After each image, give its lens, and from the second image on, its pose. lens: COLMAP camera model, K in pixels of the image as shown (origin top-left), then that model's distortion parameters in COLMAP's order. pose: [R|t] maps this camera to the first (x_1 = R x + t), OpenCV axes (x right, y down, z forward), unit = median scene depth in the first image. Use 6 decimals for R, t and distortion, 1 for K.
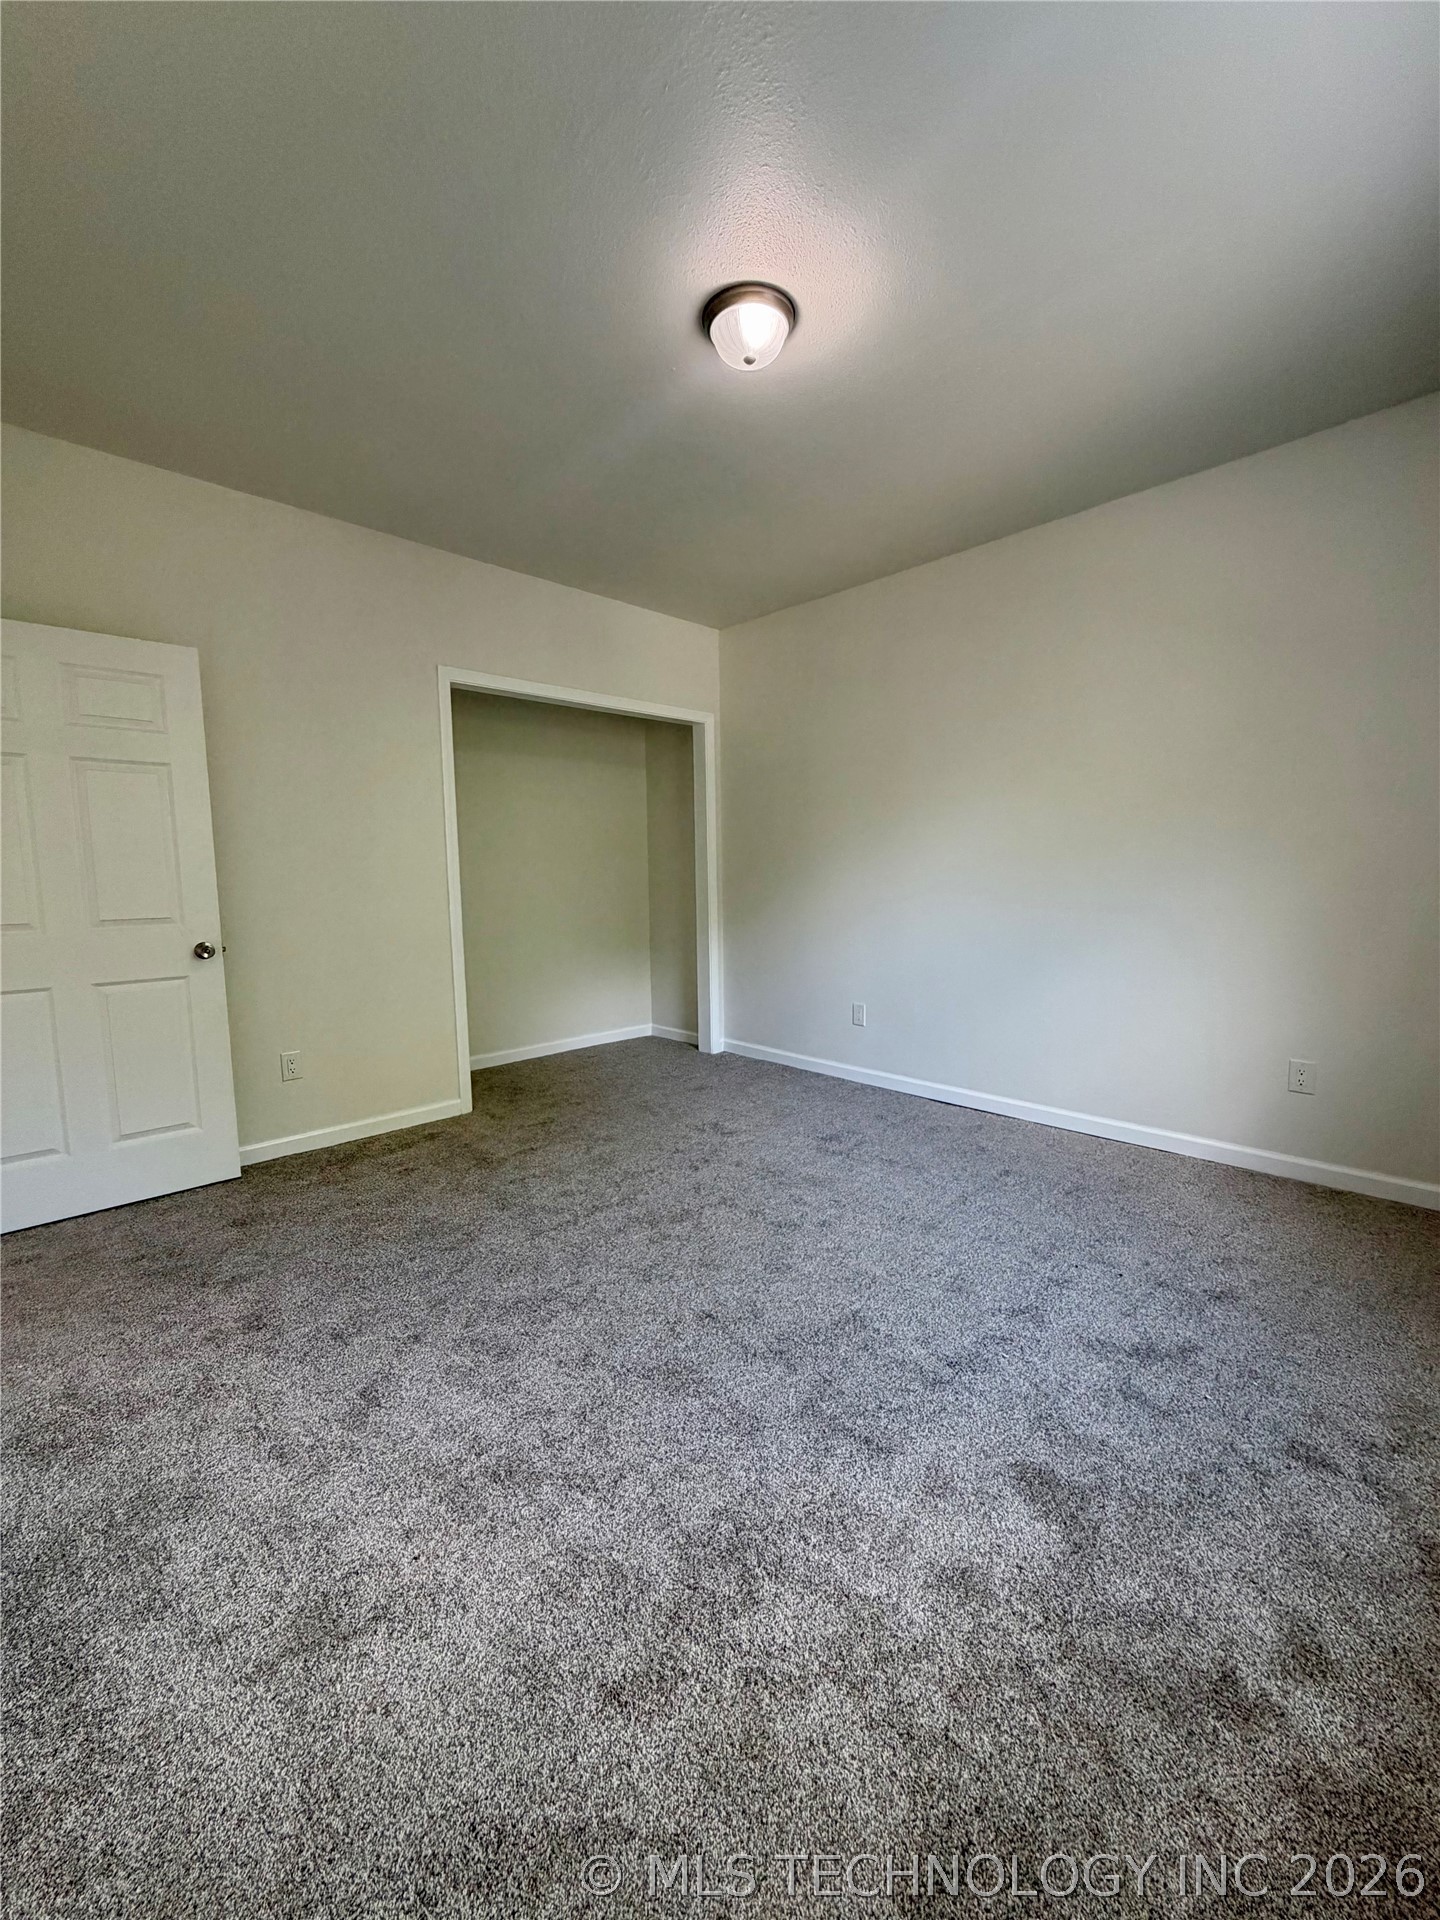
lens RADIAL K [[767.6, 0, 717.1], [0, 767.6, 954.5], [0, 0, 1]] dist [0.000500, -0.000327]
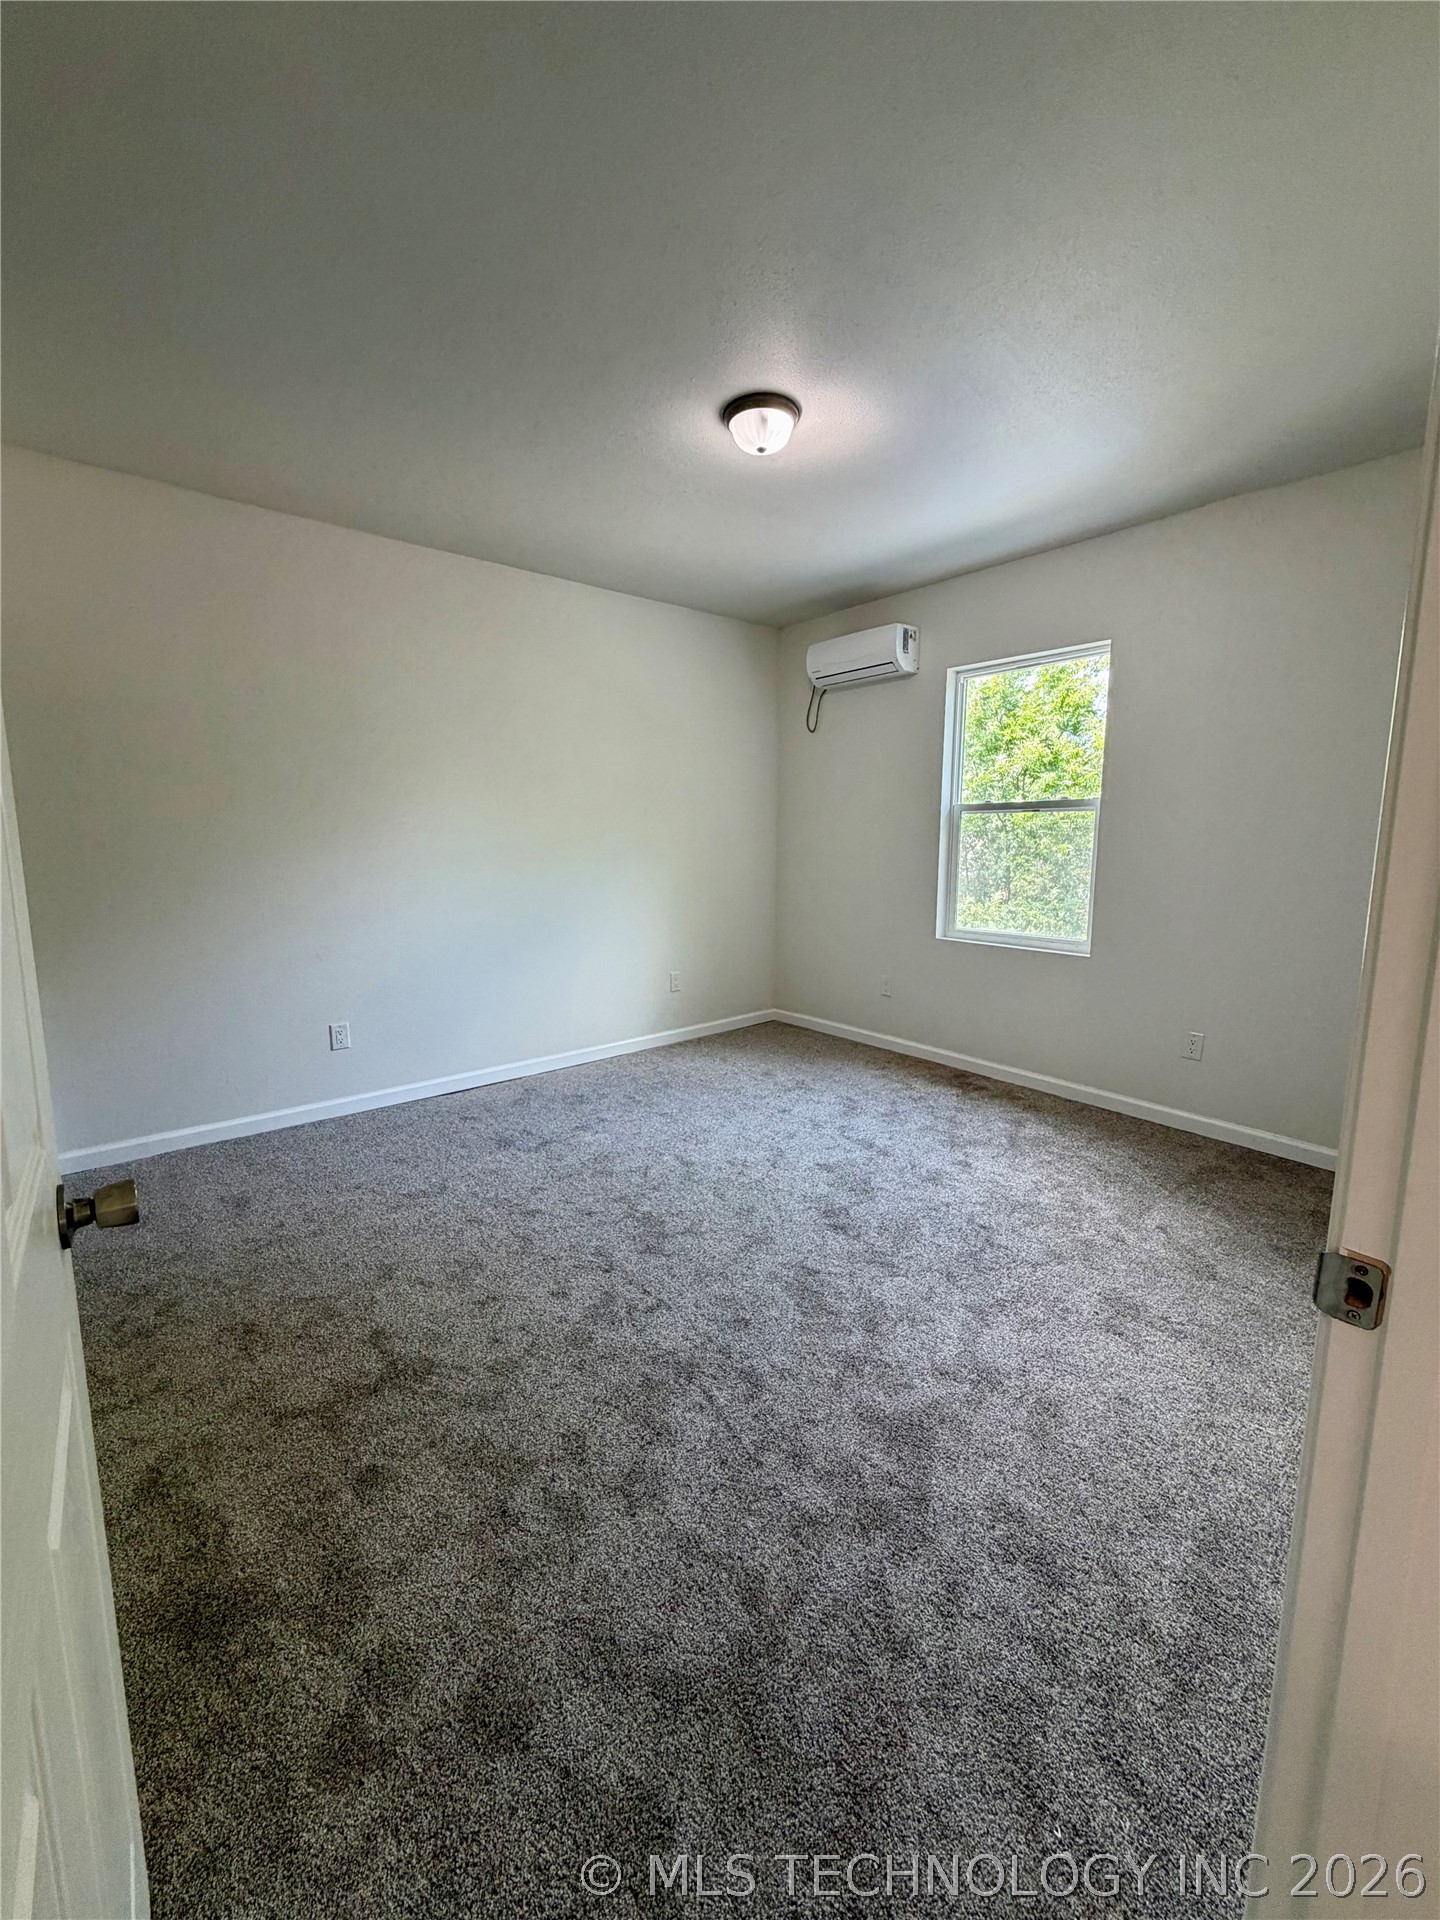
lens RADIAL K [[767.6, 0, 717.1], [0, 767.6, 954.5], [0, 0, 1]] dist [0.000500, -0.000327]
pose [[0.075885, -0.131710, 0.988379, -0.943552], [0.117917, 0.985467, 0.122269, -0.100873], [-0.990120, 0.107268, 0.090313, 0.779950]]
